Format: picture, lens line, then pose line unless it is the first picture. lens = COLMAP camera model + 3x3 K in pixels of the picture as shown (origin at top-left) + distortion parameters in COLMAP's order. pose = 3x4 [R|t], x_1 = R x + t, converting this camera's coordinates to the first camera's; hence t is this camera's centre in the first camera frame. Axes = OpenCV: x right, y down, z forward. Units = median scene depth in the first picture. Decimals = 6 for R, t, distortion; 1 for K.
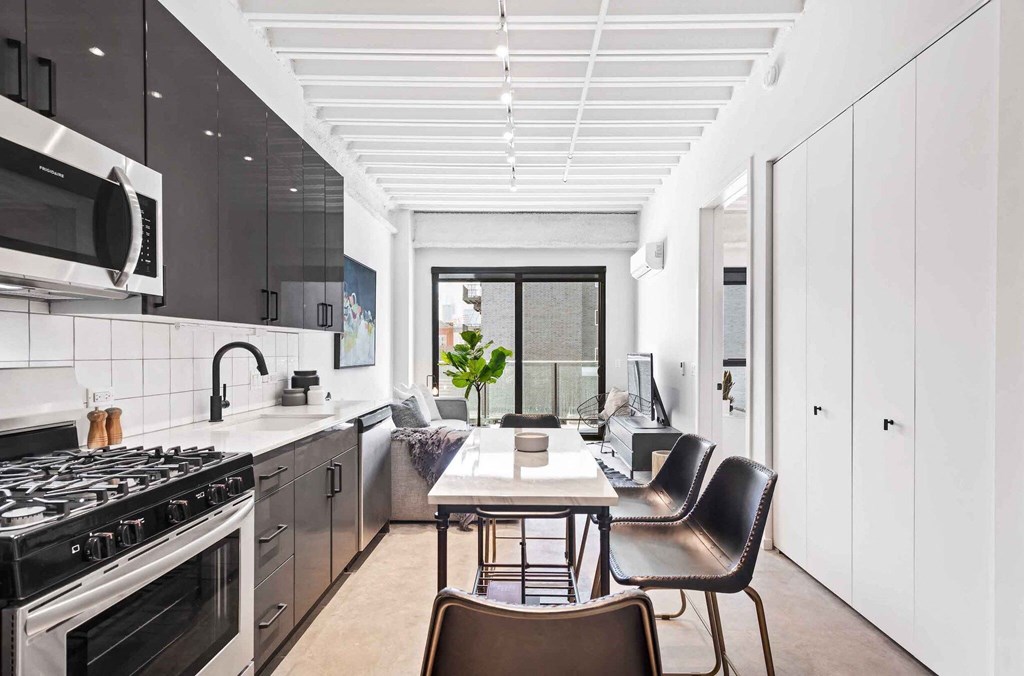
lens RADIAL K [[500.6, 0, 525.9], [0, 500.6, 352.7], [0, 0, 1]] dist [0.001699, 0.002567]
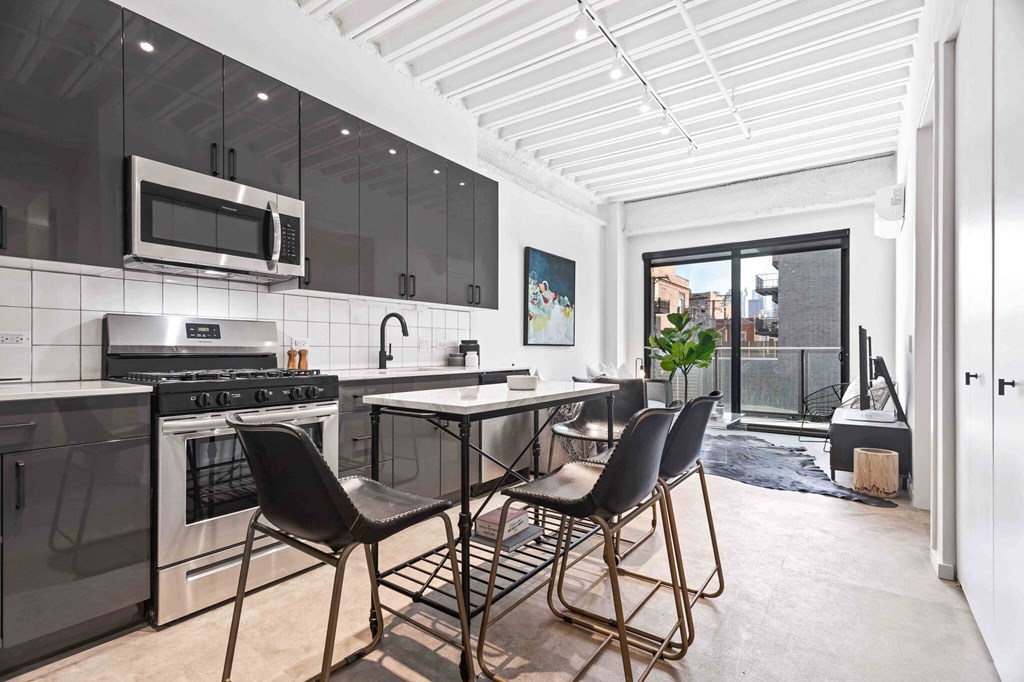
lens RADIAL K [[495.2, 0, 516.8], [0, 495.2, 346.0], [0, 0, 1]] dist [0.003135, 0.001360]
pose [[0.817040, -0.005376, -0.576556, 0.376429], [-0.001863, 0.999927, -0.011964, 0.064231], [0.576579, 0.010849, 0.816970, 0.047814]]
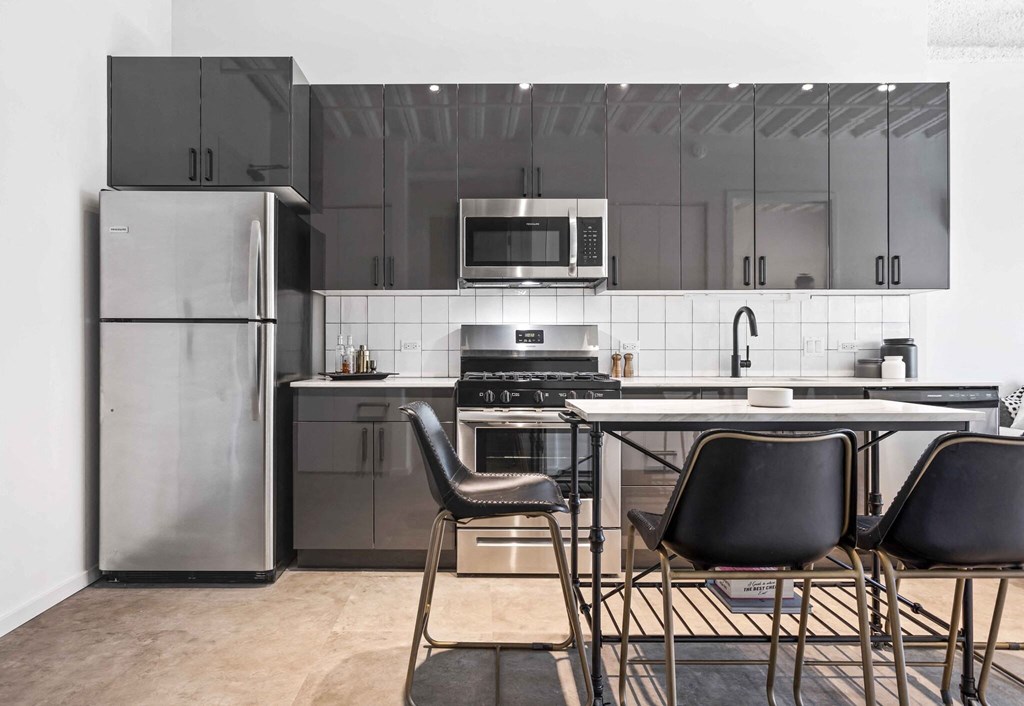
lens RADIAL K [[671.1, 0, 479.4], [0, 671.1, 348.6], [0, 0, 1]] dist [-0.014999, 0.004459]
pose [[-0.011989, -0.008124, -0.999895, 0.675900], [-0.004296, 0.999958, -0.008073, 0.062805], [0.999919, 0.004199, -0.012024, 0.317734]]
